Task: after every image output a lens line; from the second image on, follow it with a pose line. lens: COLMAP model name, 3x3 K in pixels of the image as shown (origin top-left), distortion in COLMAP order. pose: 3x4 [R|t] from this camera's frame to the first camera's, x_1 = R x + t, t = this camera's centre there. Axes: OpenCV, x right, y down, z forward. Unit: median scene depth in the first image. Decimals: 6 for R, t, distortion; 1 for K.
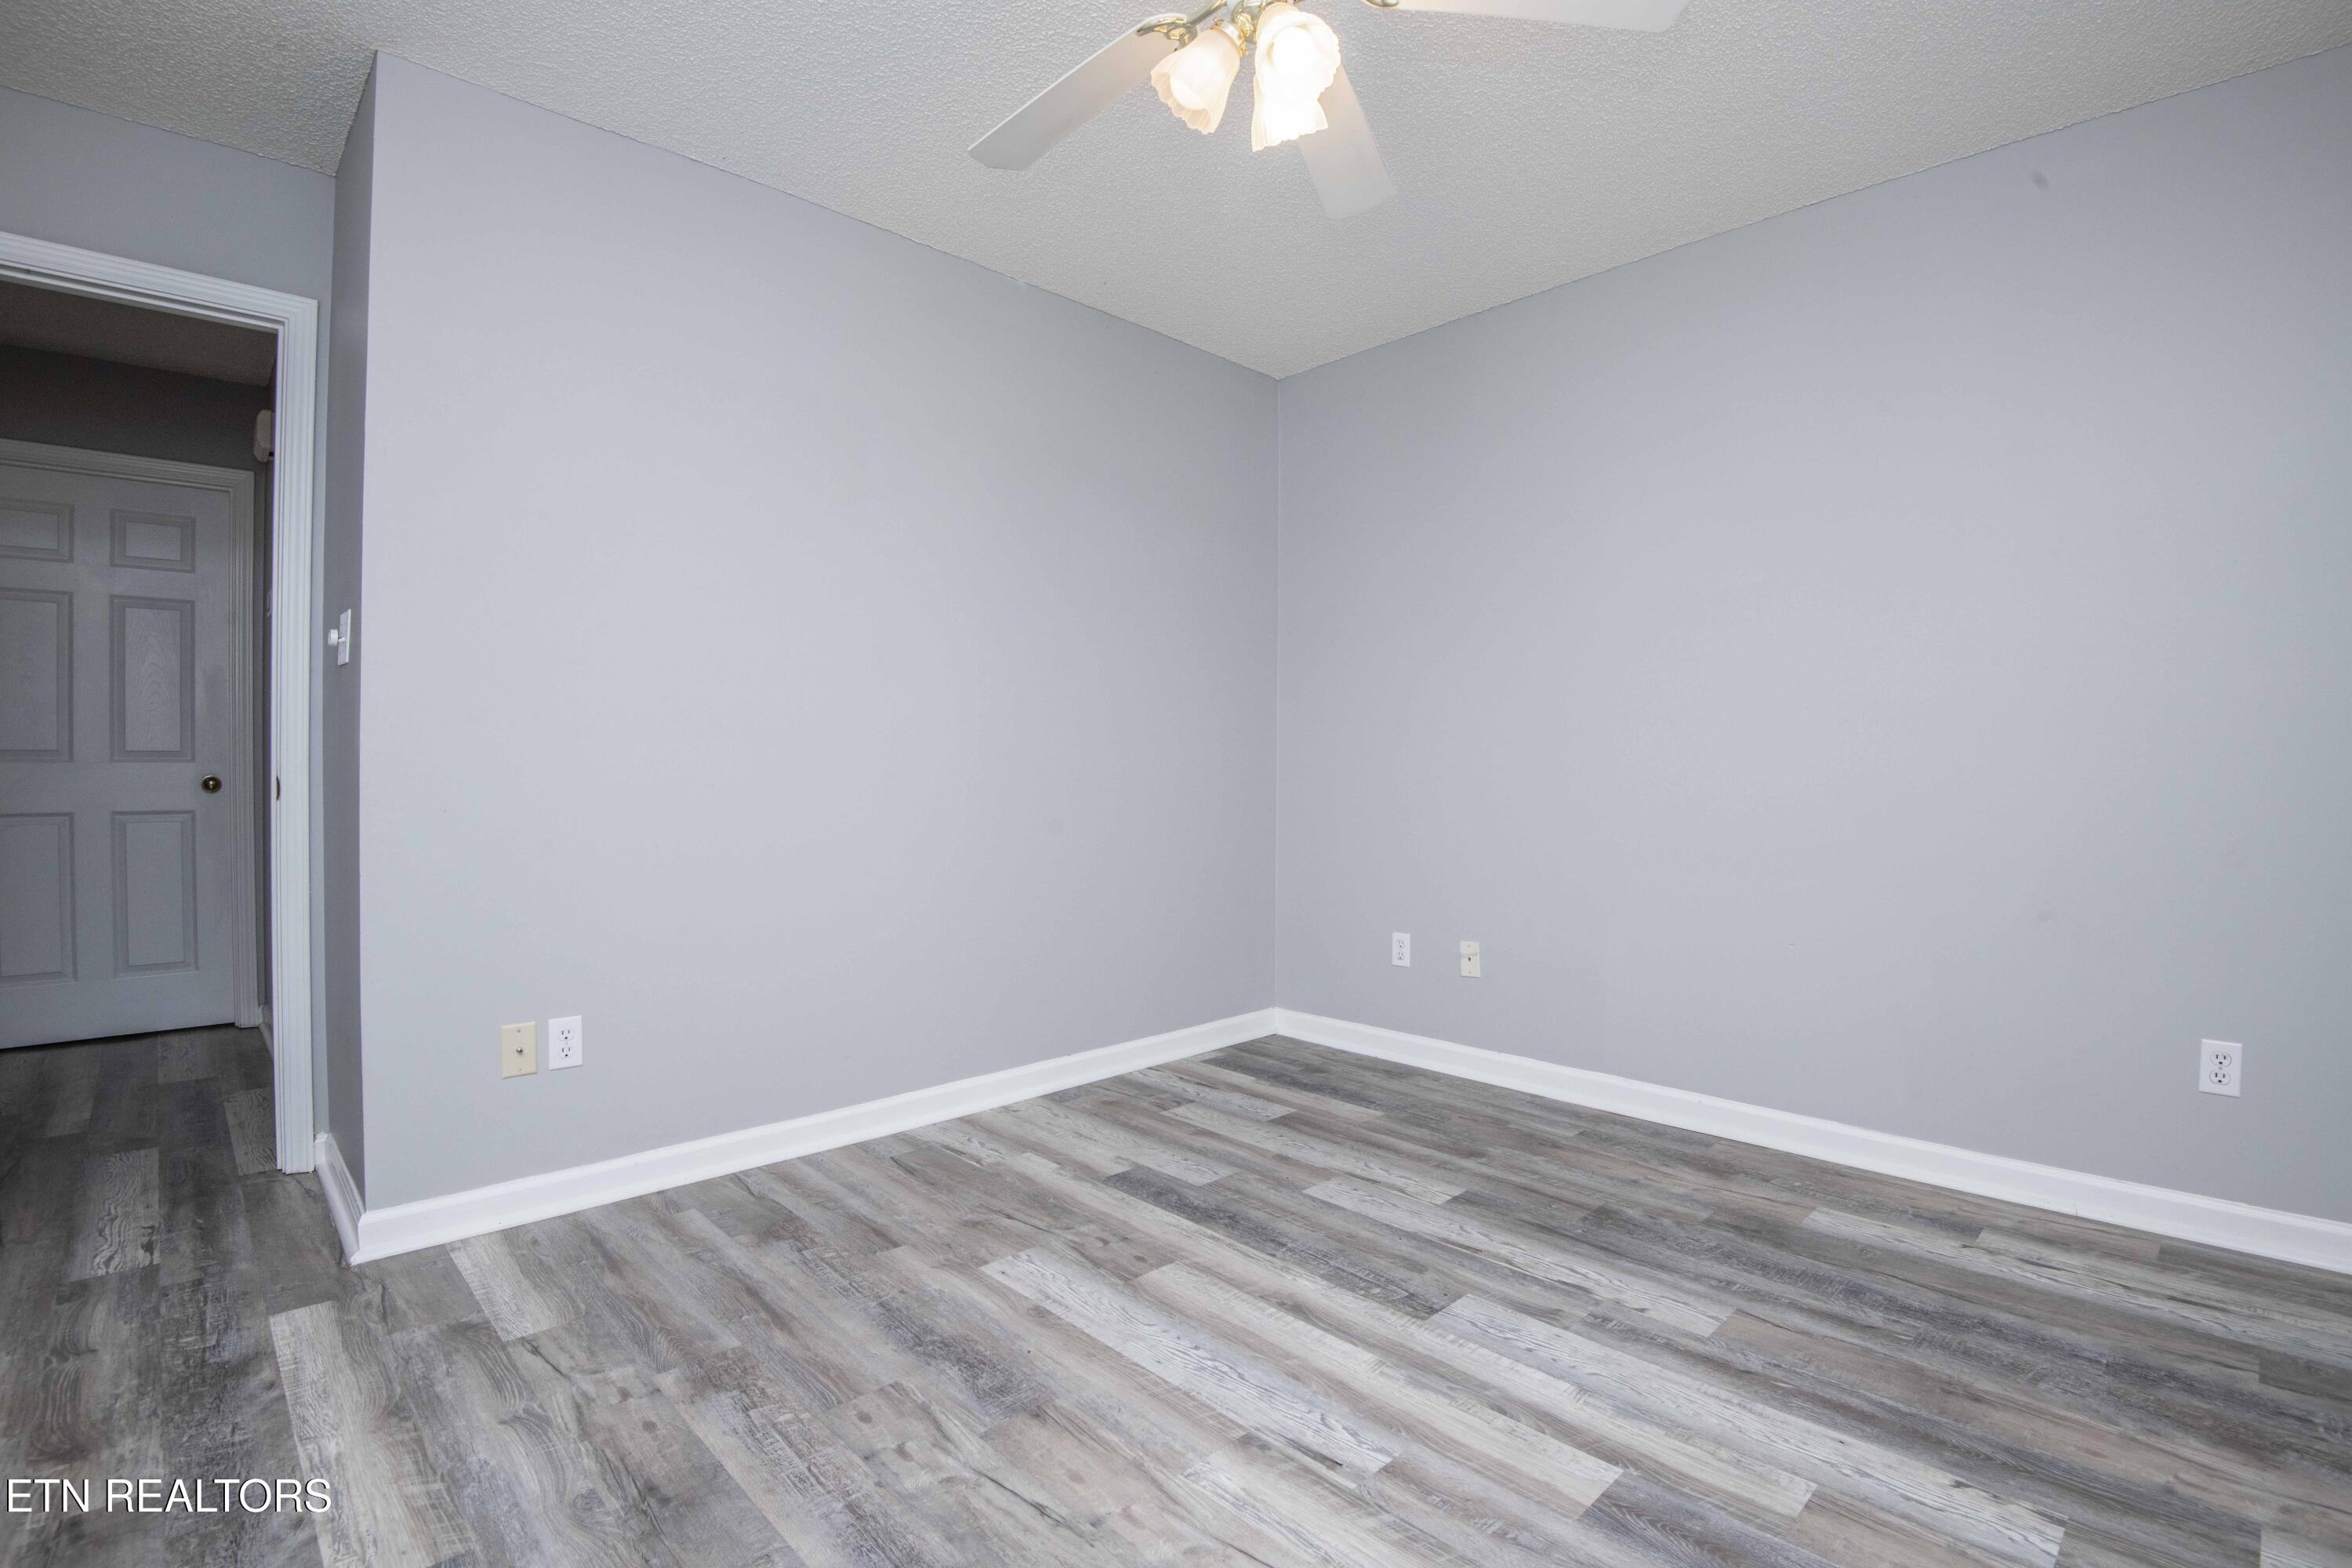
lens RADIAL K [[1085.6, 0, 1183.3], [0, 1085.6, 780.3], [0, 0, 1]] dist [-0.002020, -0.027823]
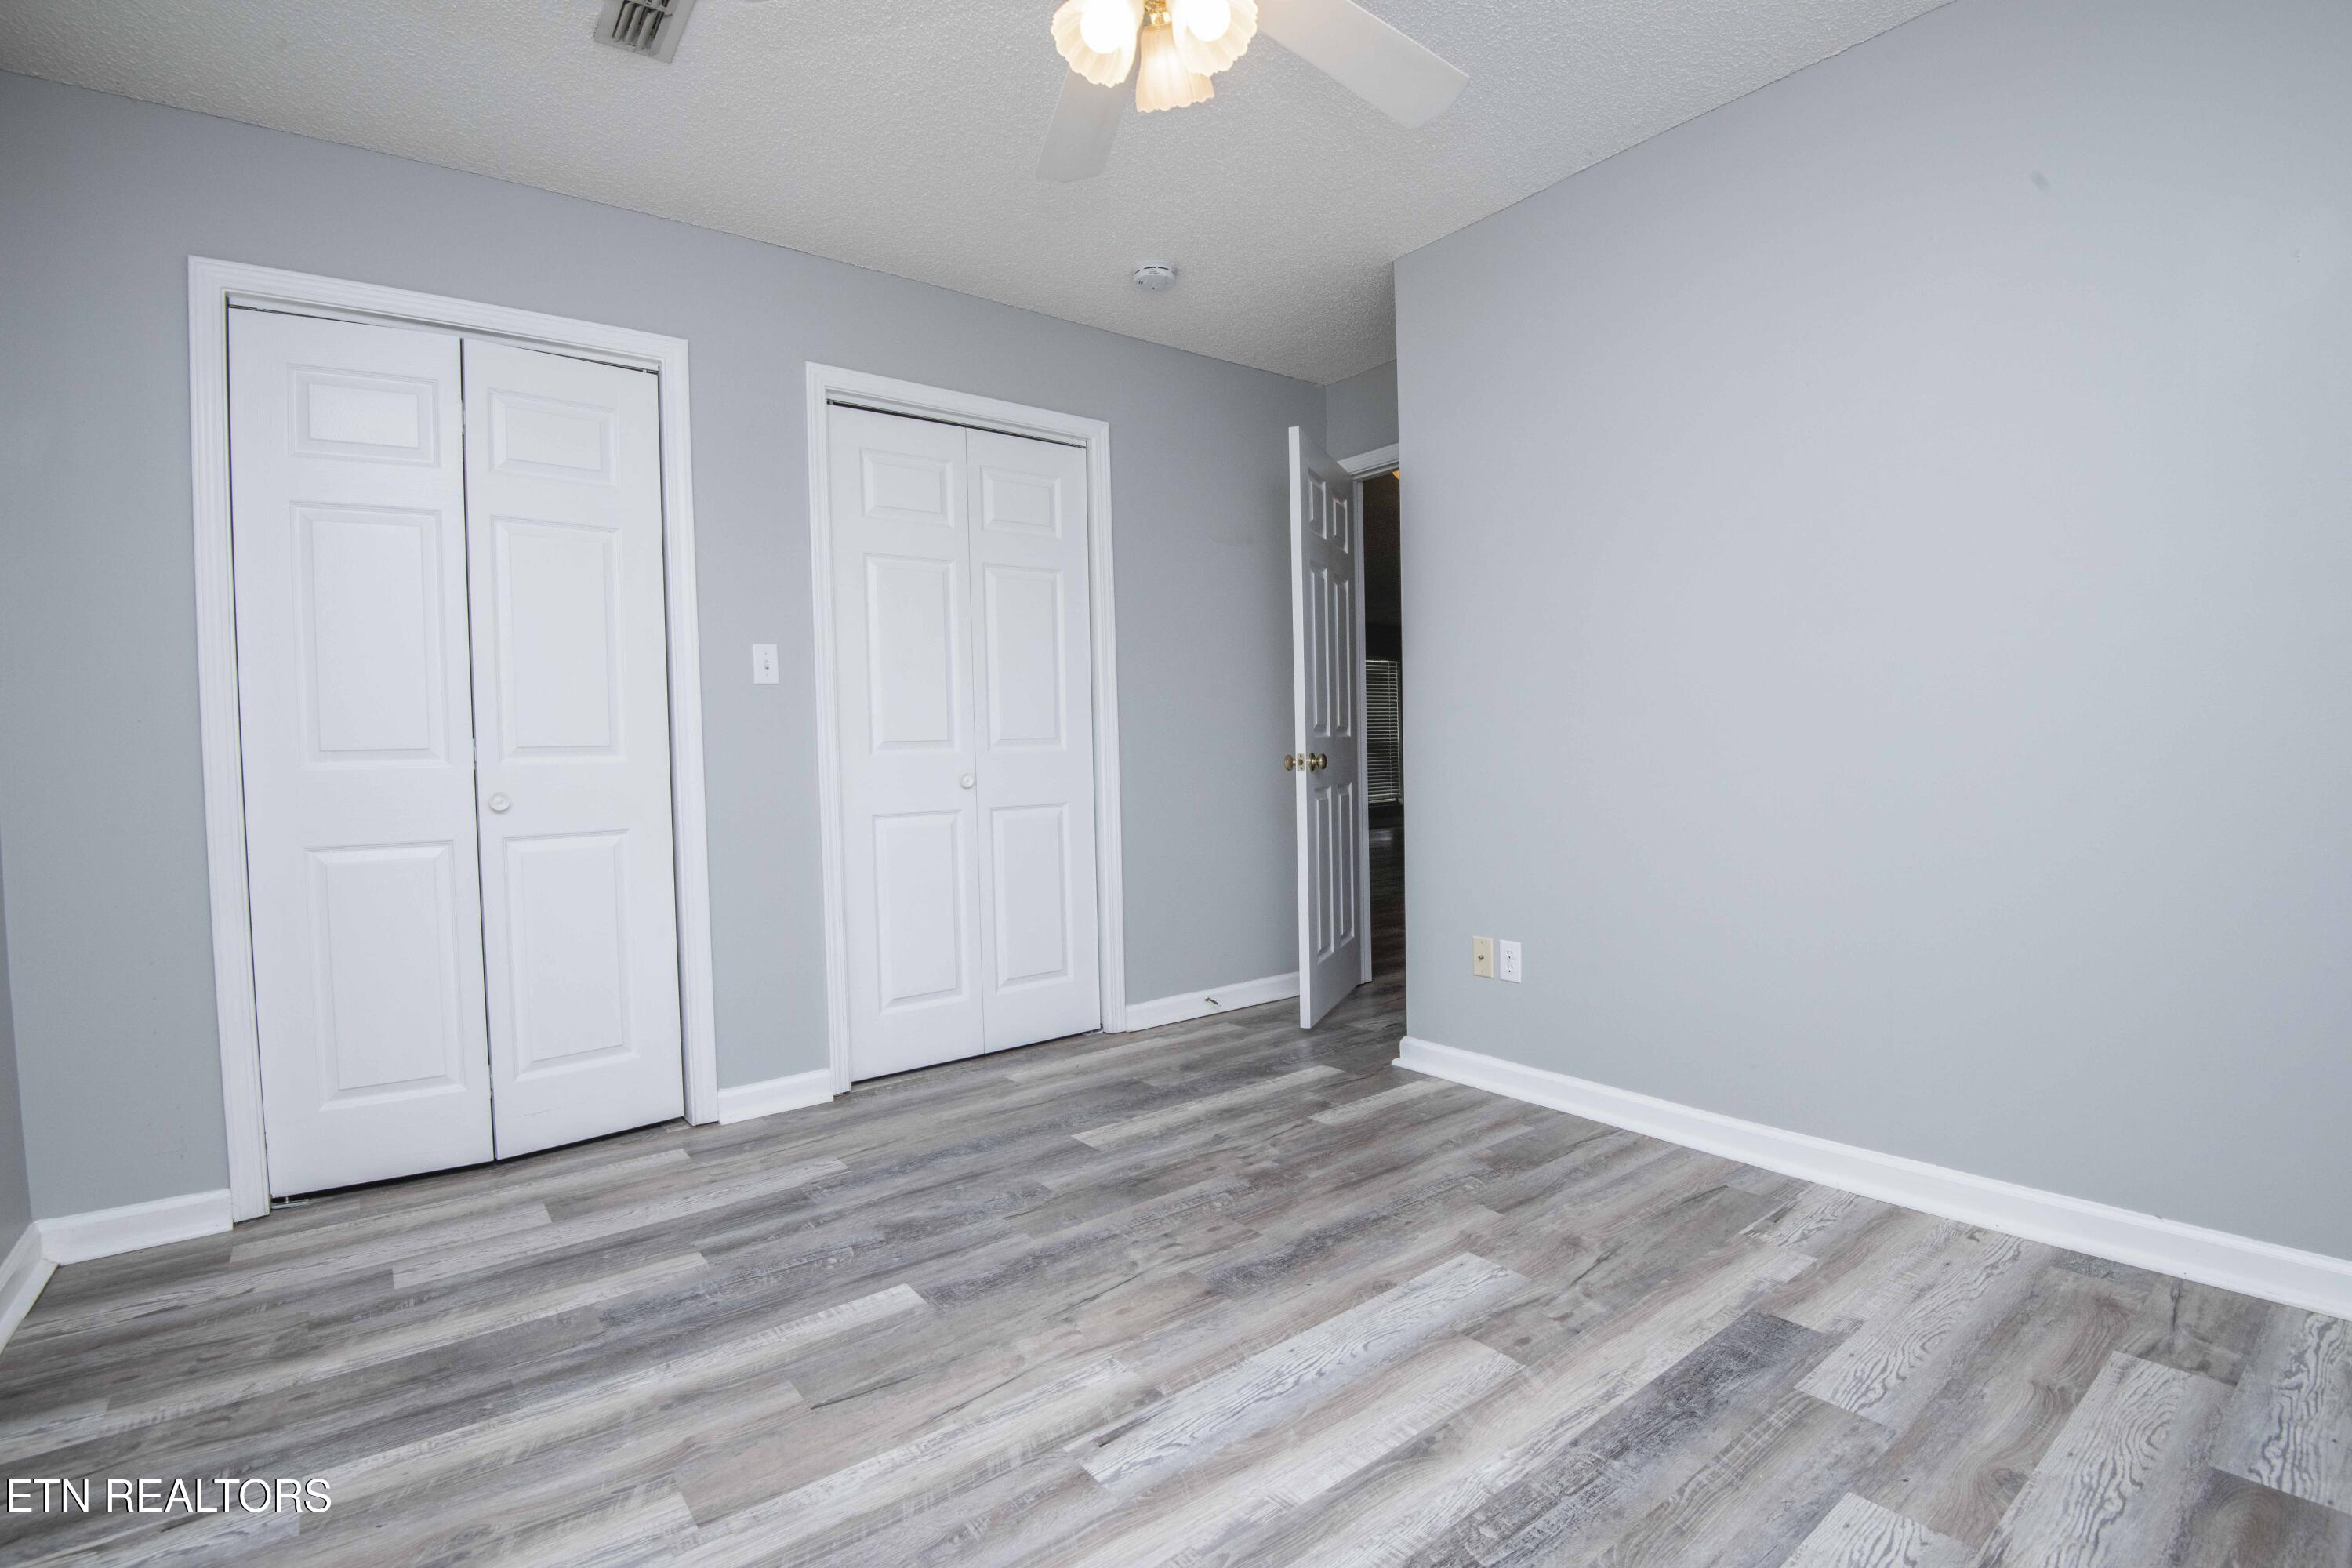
lens RADIAL K [[1089.8, 0, 1184.6], [0, 1089.8, 778.9], [0, 0, 1]] dist [-0.005596, -0.021444]
pose [[-0.109526, 0.027343, -0.993608, 0.818742], [0.015899, 0.999542, 0.025754, -0.007939], [0.993857, -0.012977, -0.109910, 0.872783]]
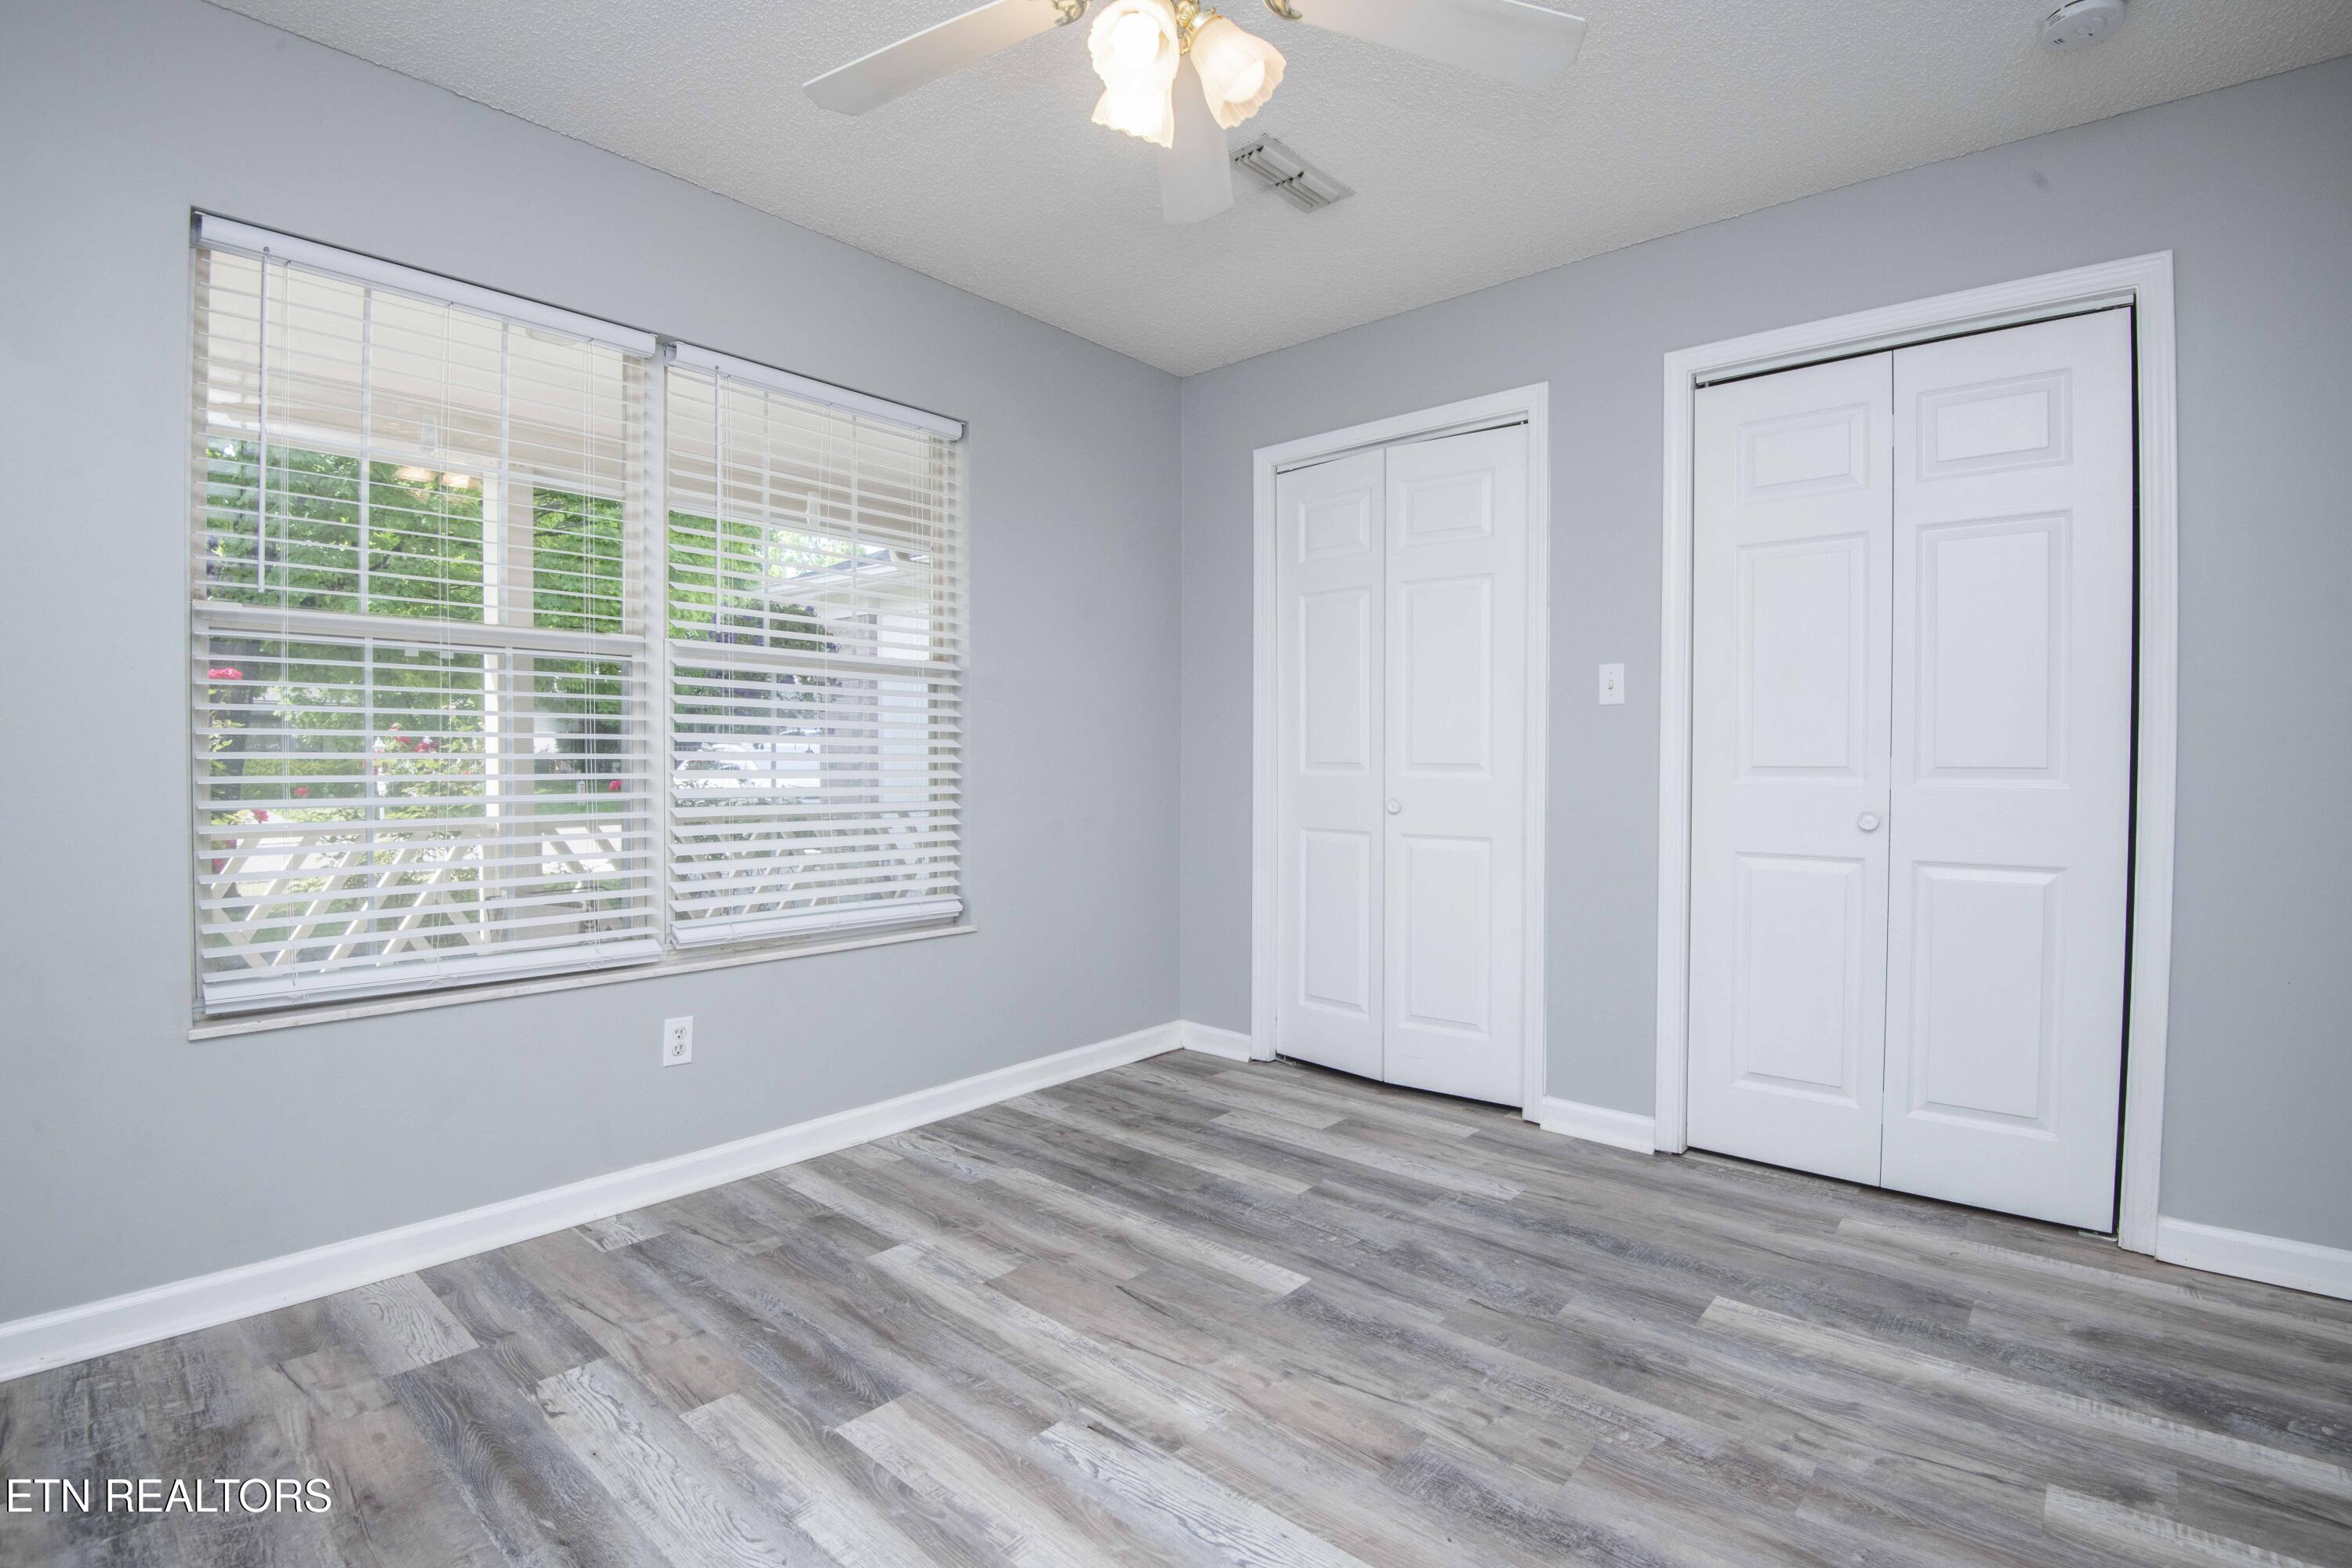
lens RADIAL K [[1089.8, 0, 1184.6], [0, 1089.8, 778.9], [0, 0, 1]] dist [-0.005596, -0.021444]
pose [[-0.996395, -0.004656, -0.084708, 0.105944], [-0.007145, 0.999551, 0.029107, -0.046643], [0.084534, 0.029607, -0.995981, 1.529988]]
